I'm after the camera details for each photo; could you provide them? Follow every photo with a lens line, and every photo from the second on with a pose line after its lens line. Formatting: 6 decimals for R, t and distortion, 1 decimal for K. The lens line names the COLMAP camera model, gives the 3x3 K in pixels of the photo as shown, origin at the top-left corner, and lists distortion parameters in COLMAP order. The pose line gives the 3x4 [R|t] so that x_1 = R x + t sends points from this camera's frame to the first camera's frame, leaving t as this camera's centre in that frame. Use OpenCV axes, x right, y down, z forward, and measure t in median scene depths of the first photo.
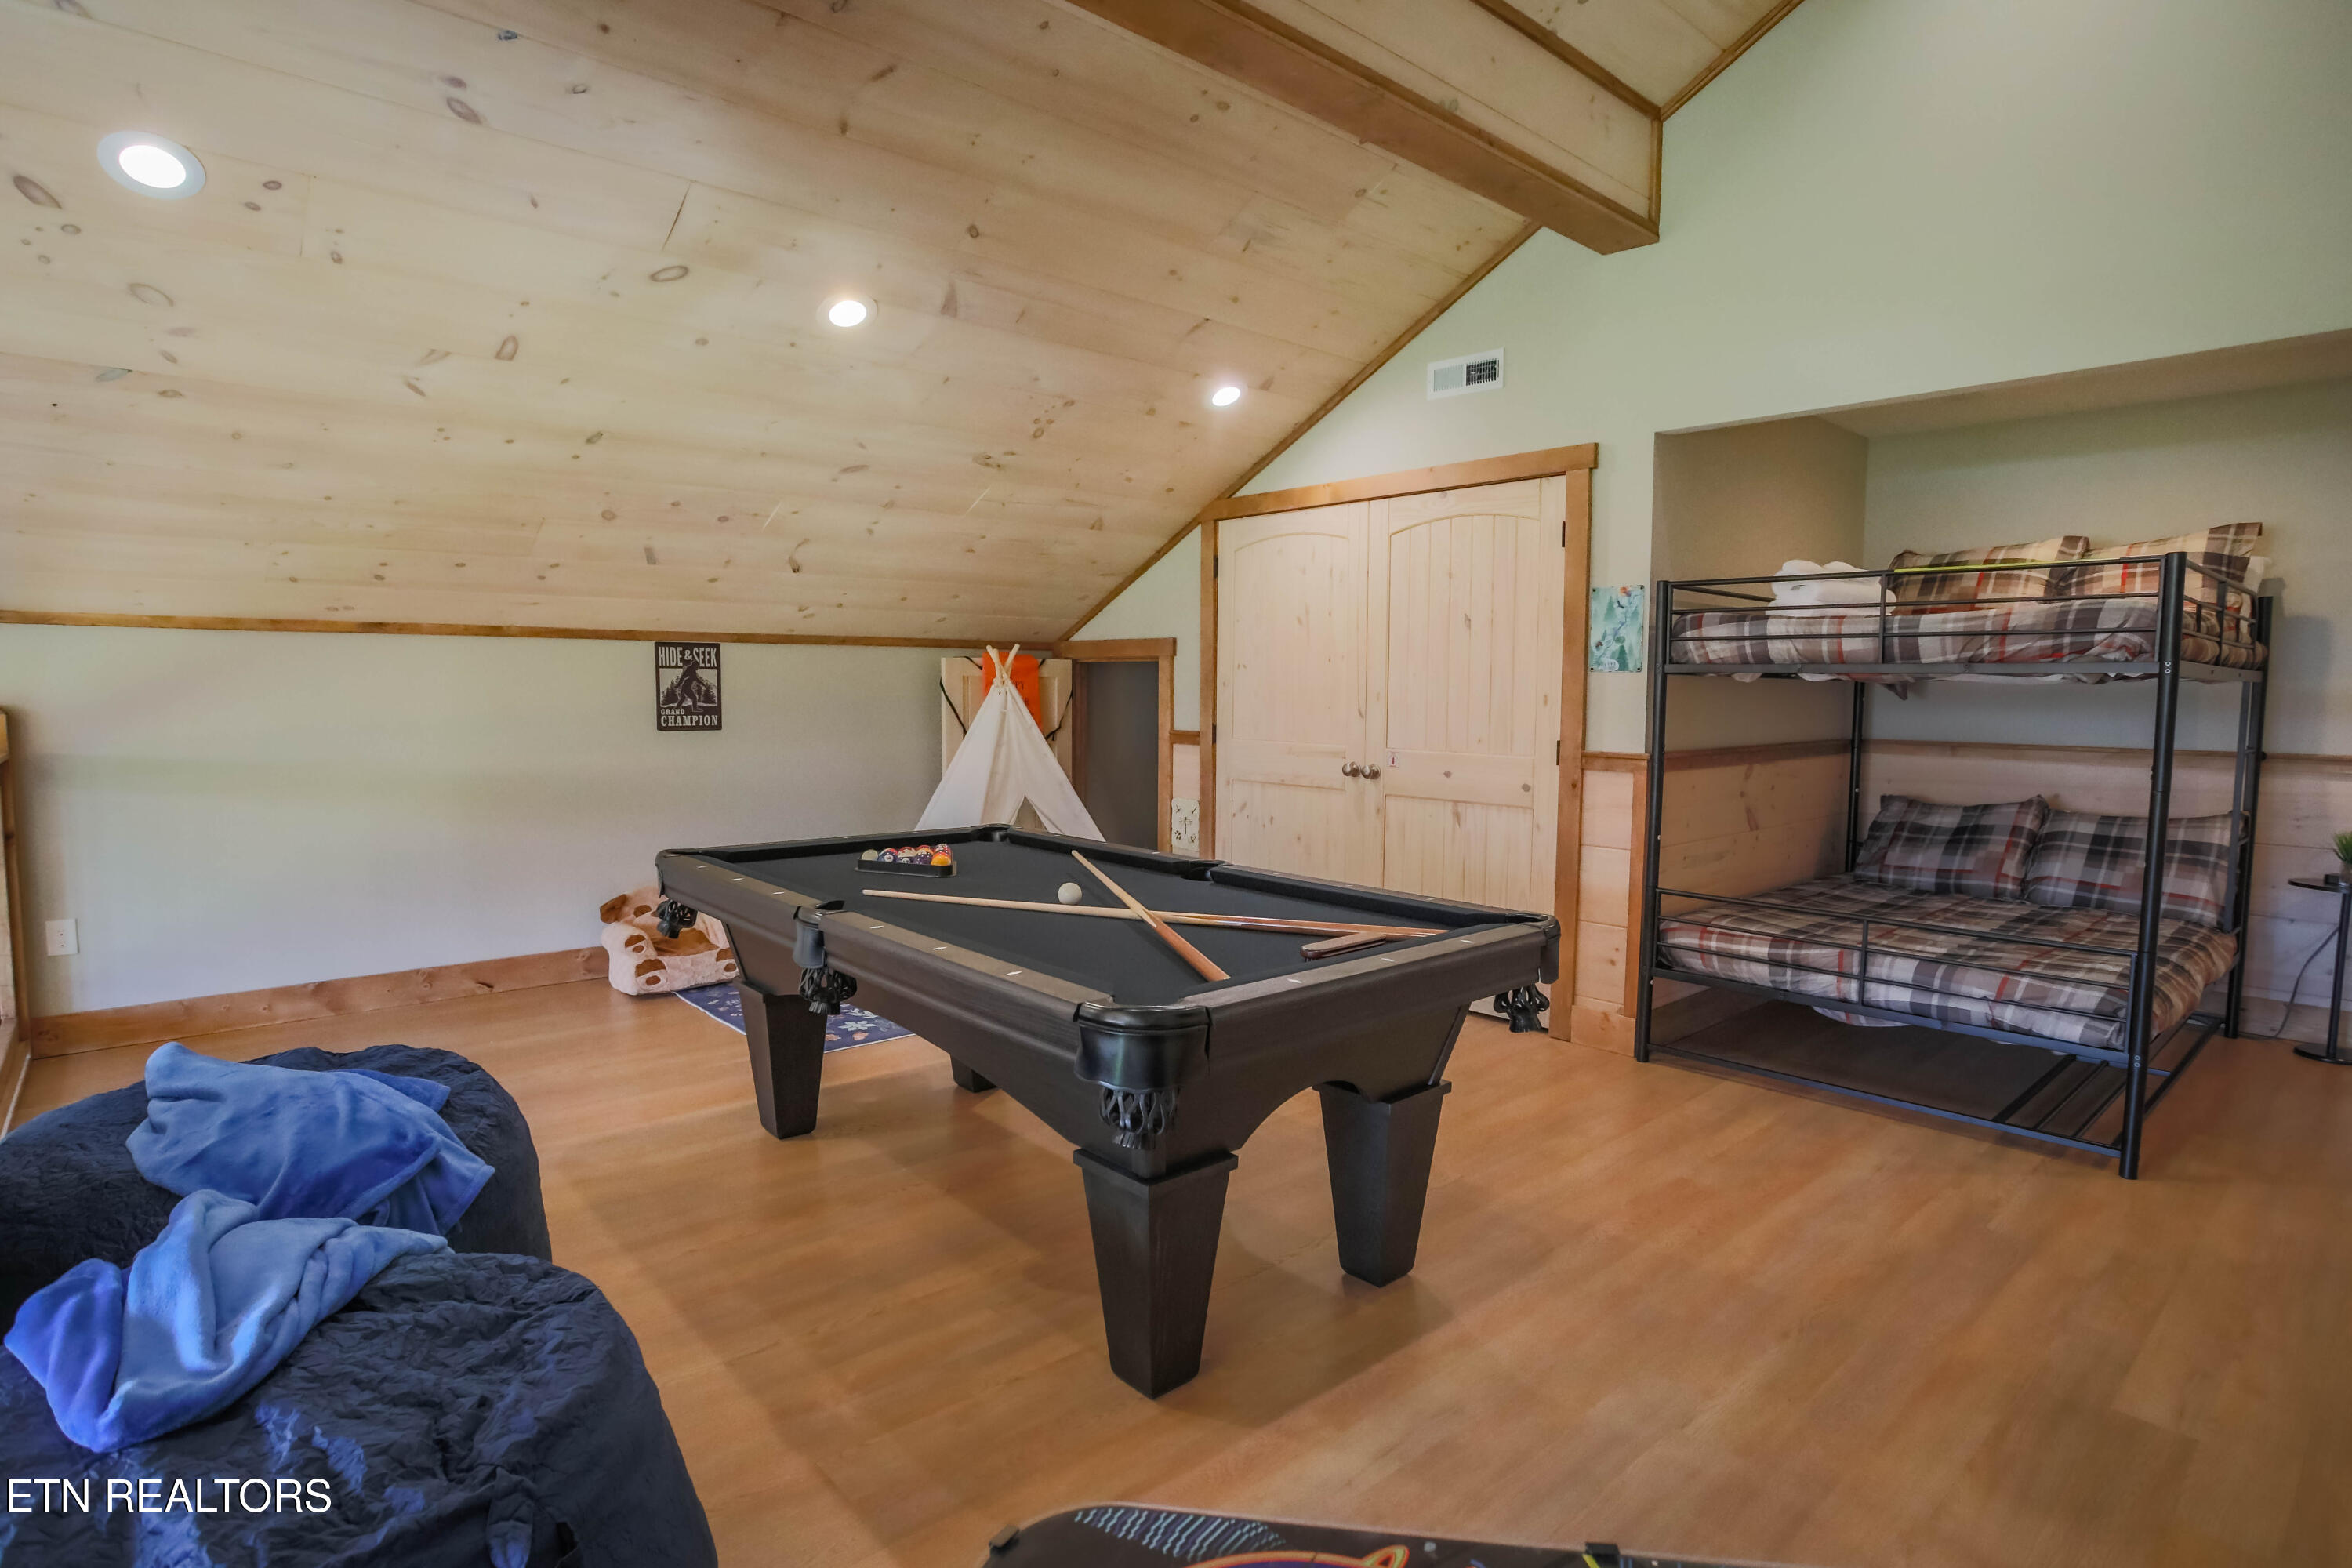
lens RADIAL K [[1153.3, 0, 1176.0], [0, 1153.3, 784.0], [0, 0, 1]] dist [-0.077526, 0.032571]
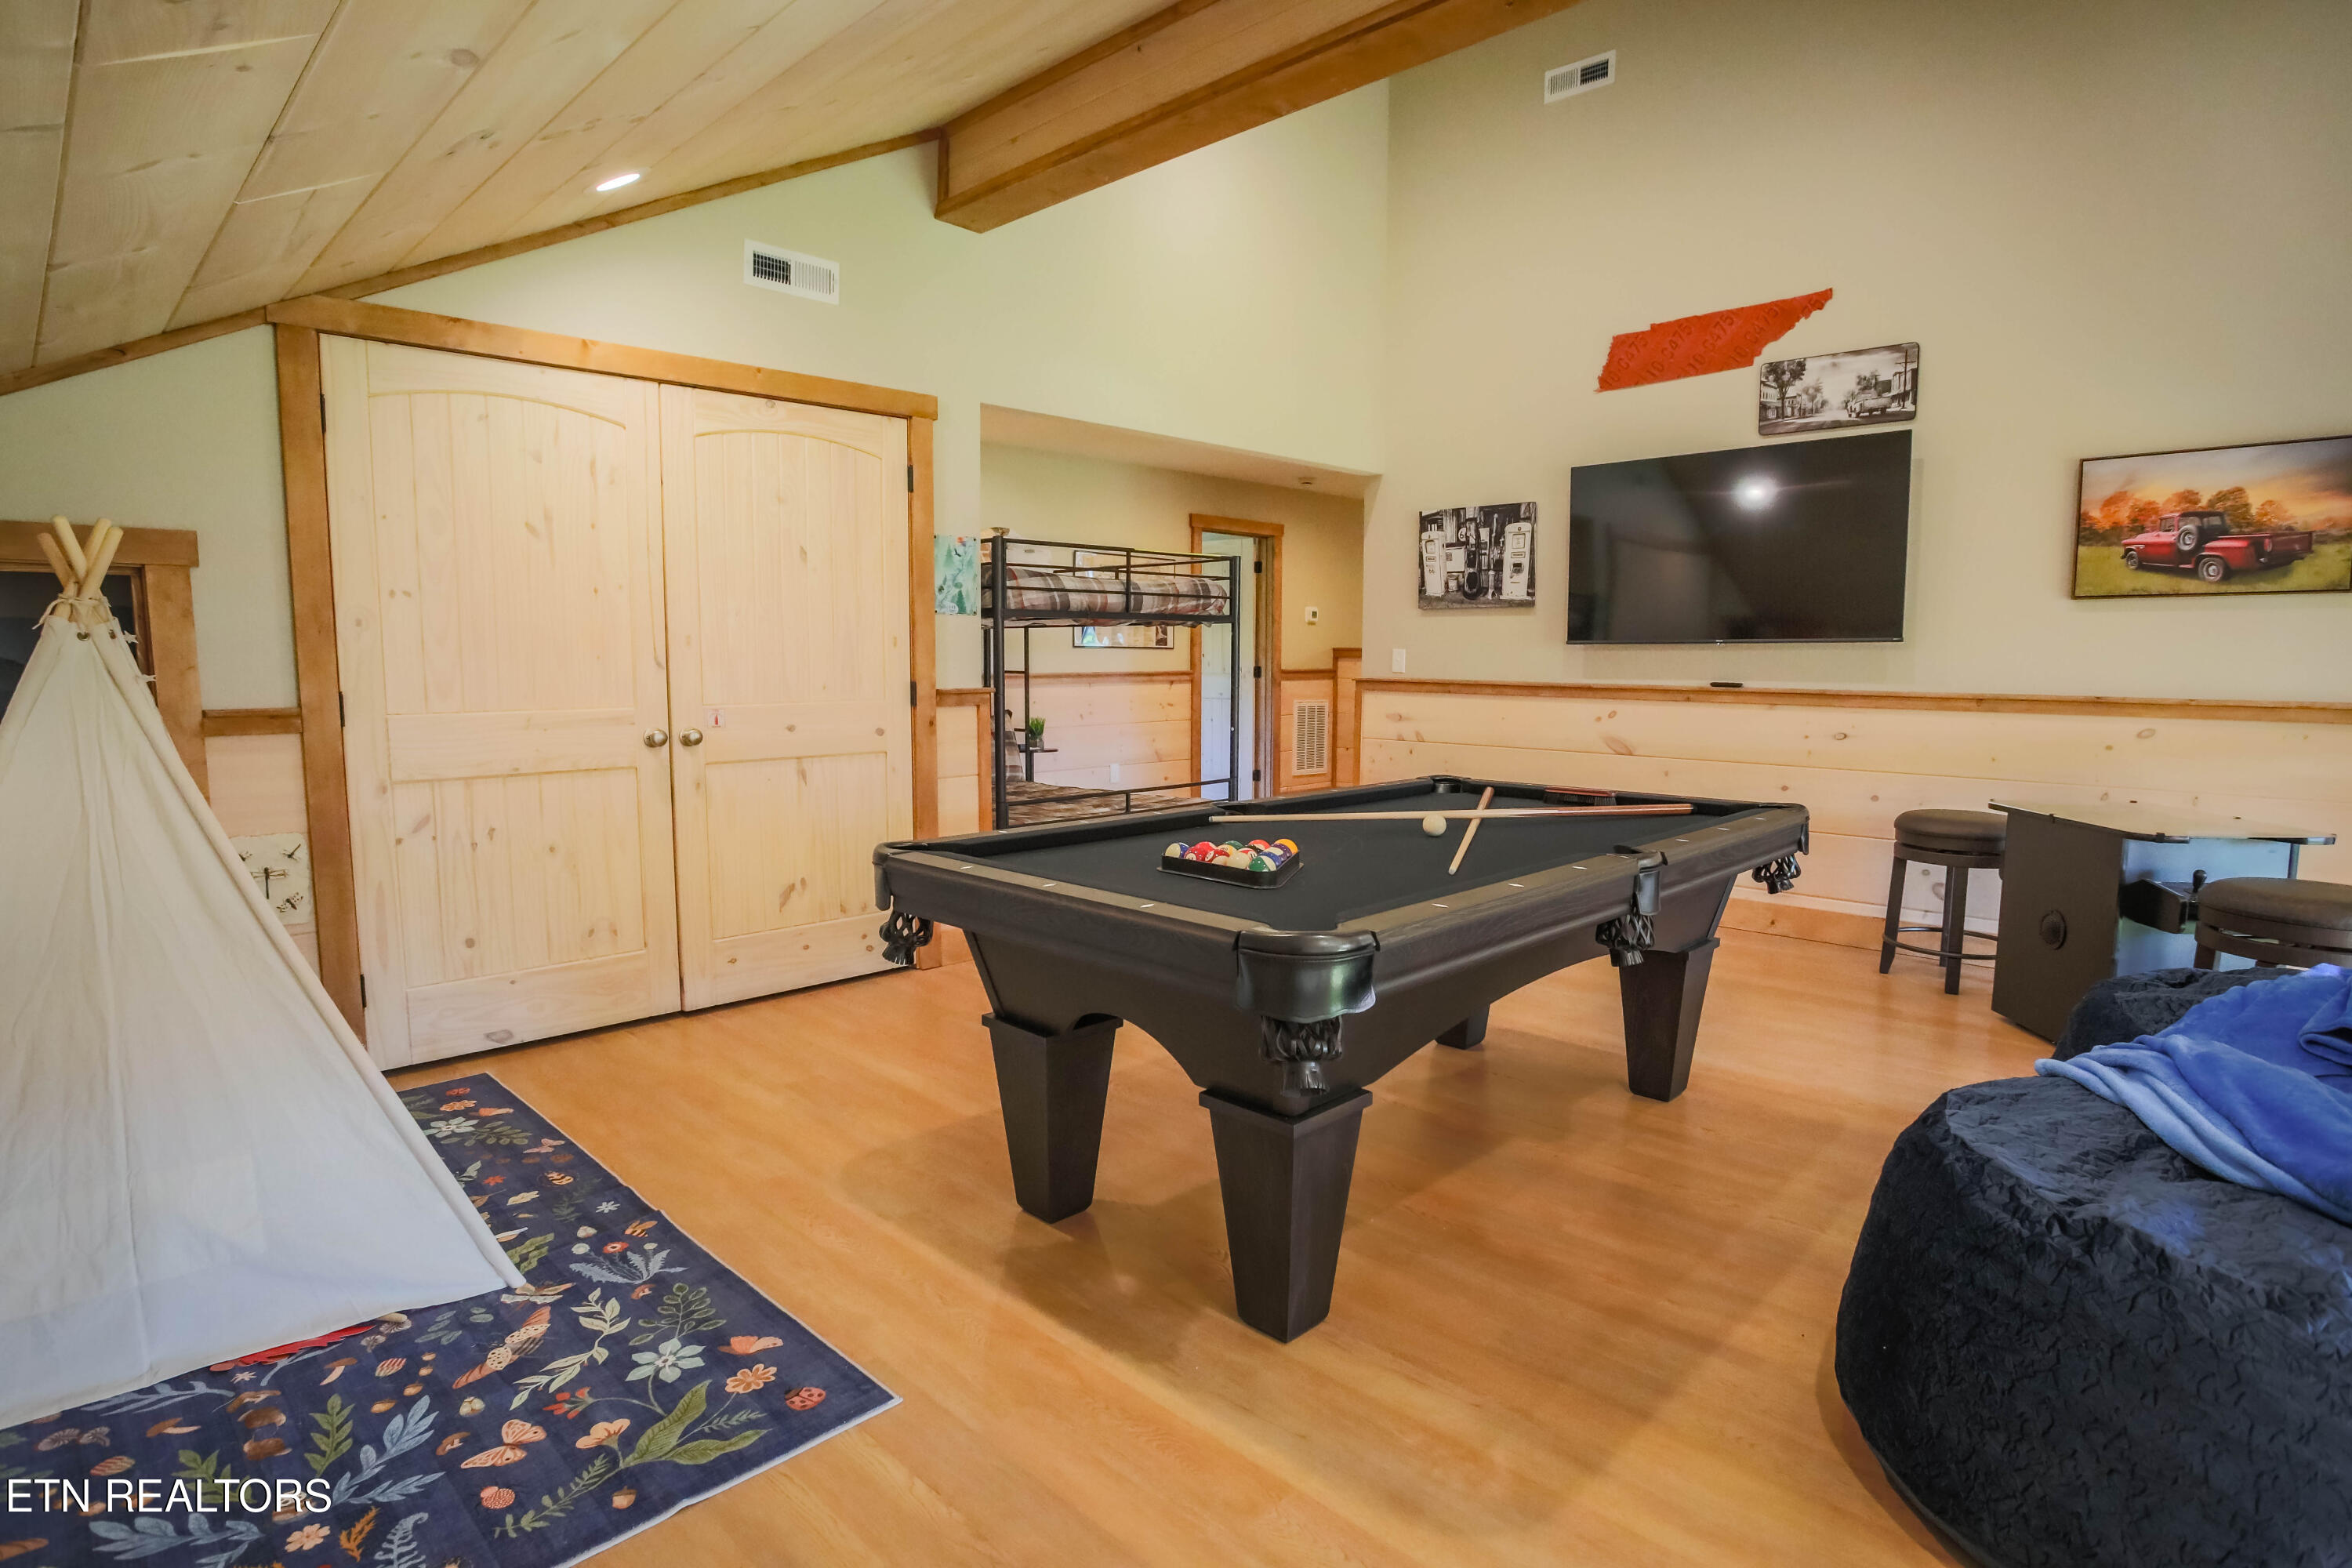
lens RADIAL K [[1153.3, 0, 1176.0], [0, 1153.3, 784.0], [0, 0, 1]] dist [-0.077526, 0.032571]
pose [[0.003170, -0.114369, 0.993433, -0.707357], [0.089483, 0.989485, 0.113629, -0.043845], [-0.995983, 0.088536, 0.013371, 0.780666]]
